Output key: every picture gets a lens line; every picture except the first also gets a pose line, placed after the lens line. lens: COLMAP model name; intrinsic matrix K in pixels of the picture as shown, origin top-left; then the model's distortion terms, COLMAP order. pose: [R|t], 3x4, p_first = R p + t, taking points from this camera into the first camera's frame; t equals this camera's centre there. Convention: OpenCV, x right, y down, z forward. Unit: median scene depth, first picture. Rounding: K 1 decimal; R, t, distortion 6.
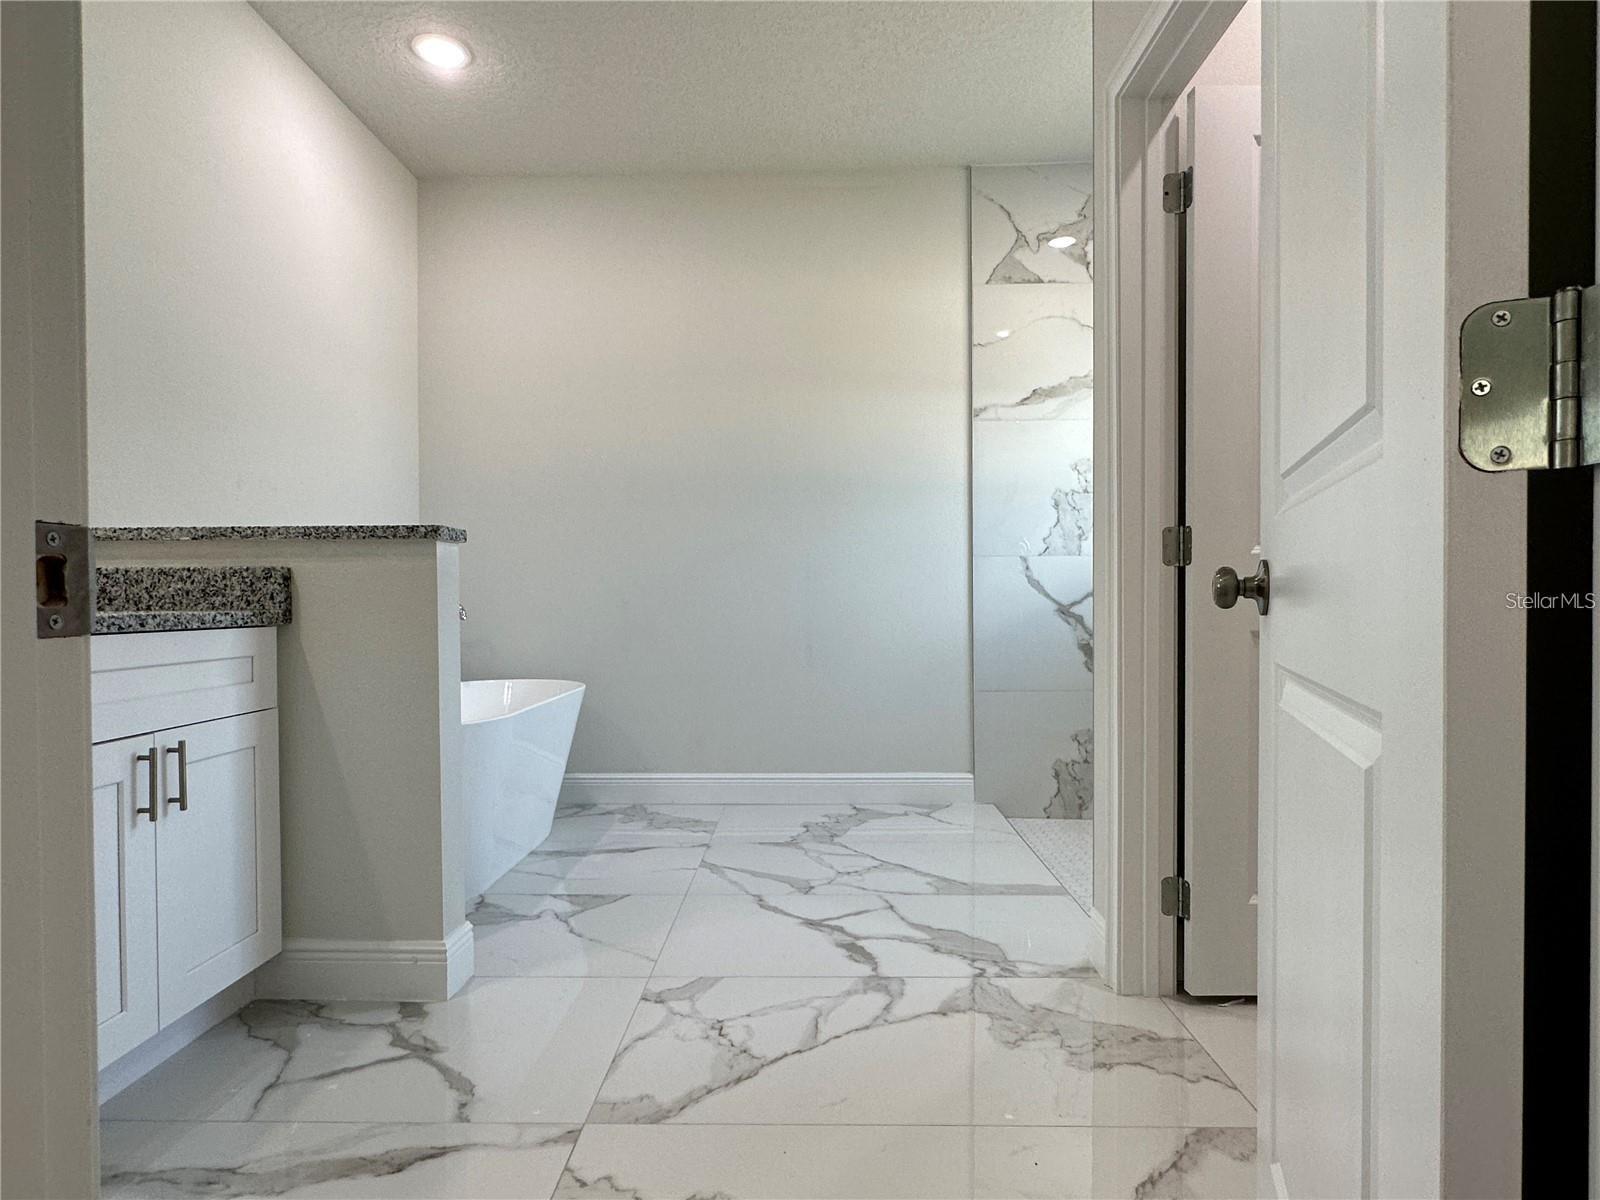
lens RADIAL K [[900.2, 0, 801.9], [0, 900.2, 601.8], [0, 0, 1]] dist [0.002396, -0.001653]
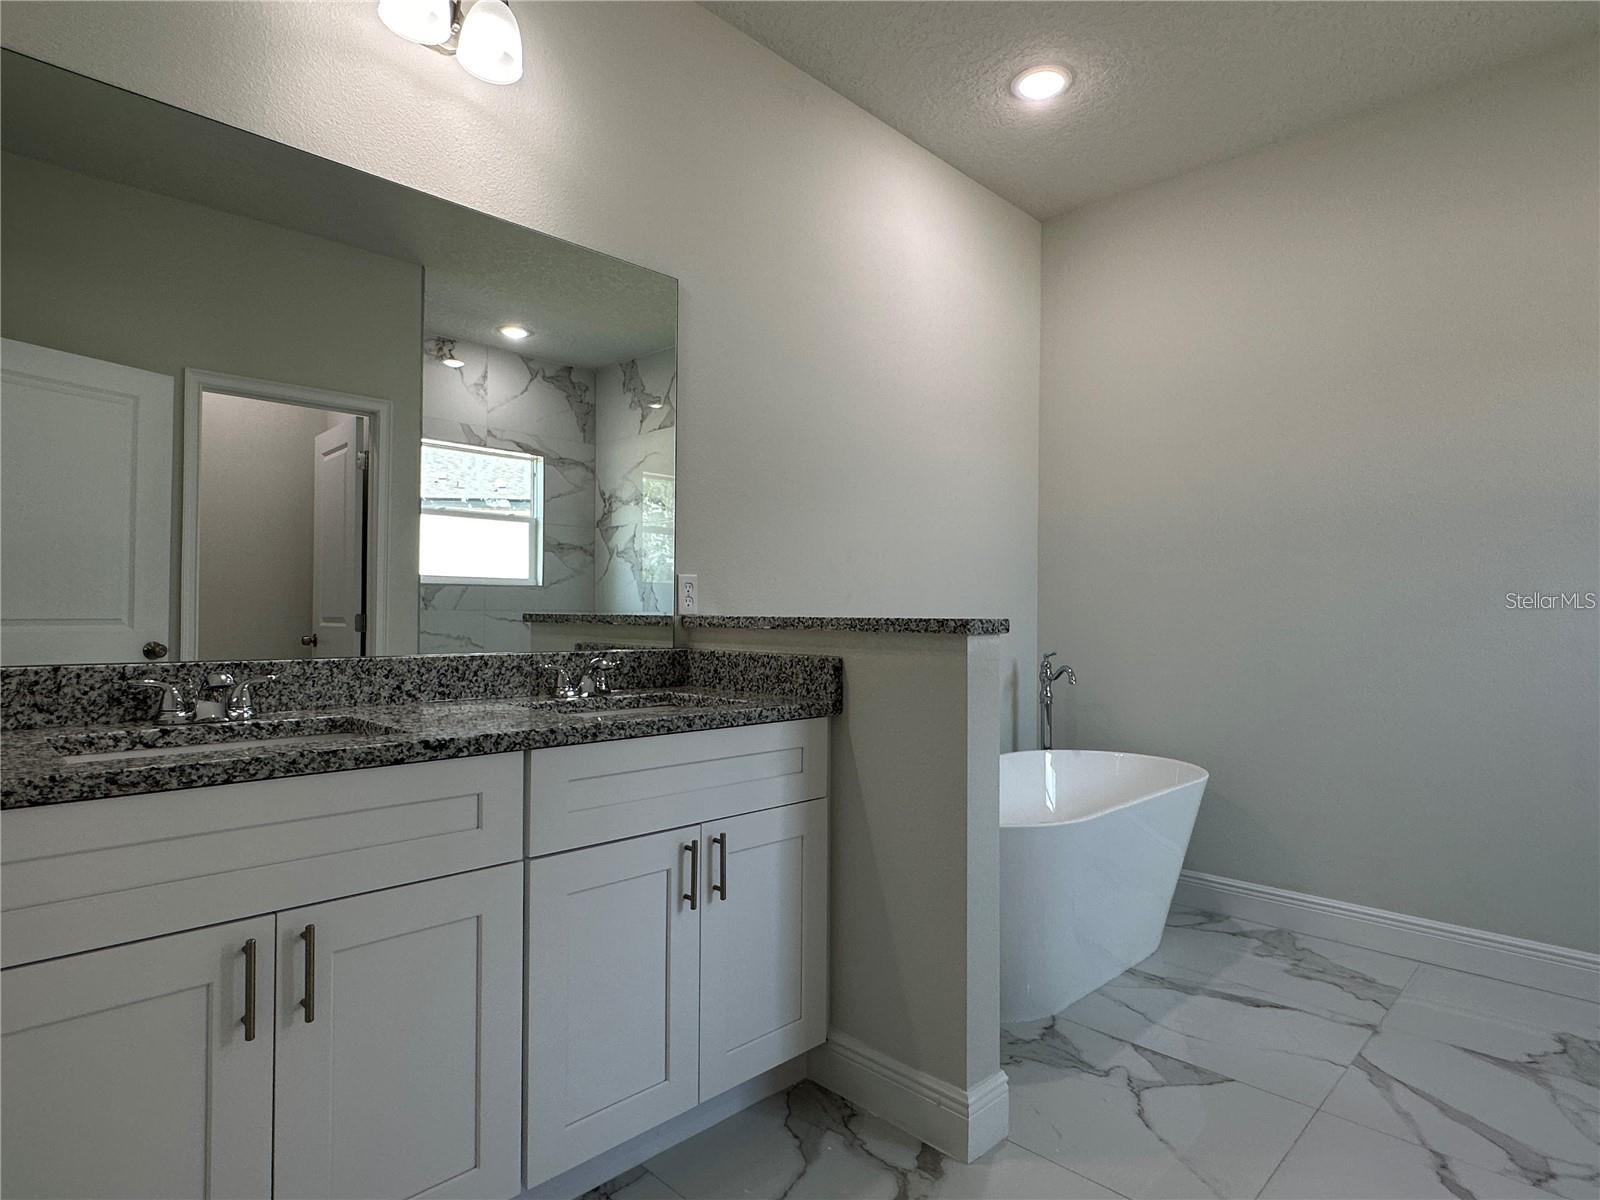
lens RADIAL K [[900.2, 0, 753.0], [0, 900.2, 612.9], [0, 0, 1]] dist [0.002396, -0.001653]
pose [[0.718589, 0.002957, -0.695429, 0.060867], [-0.013461, 0.999863, -0.009658, -0.078145], [0.695305, 0.016301, 0.718530, 0.210014]]
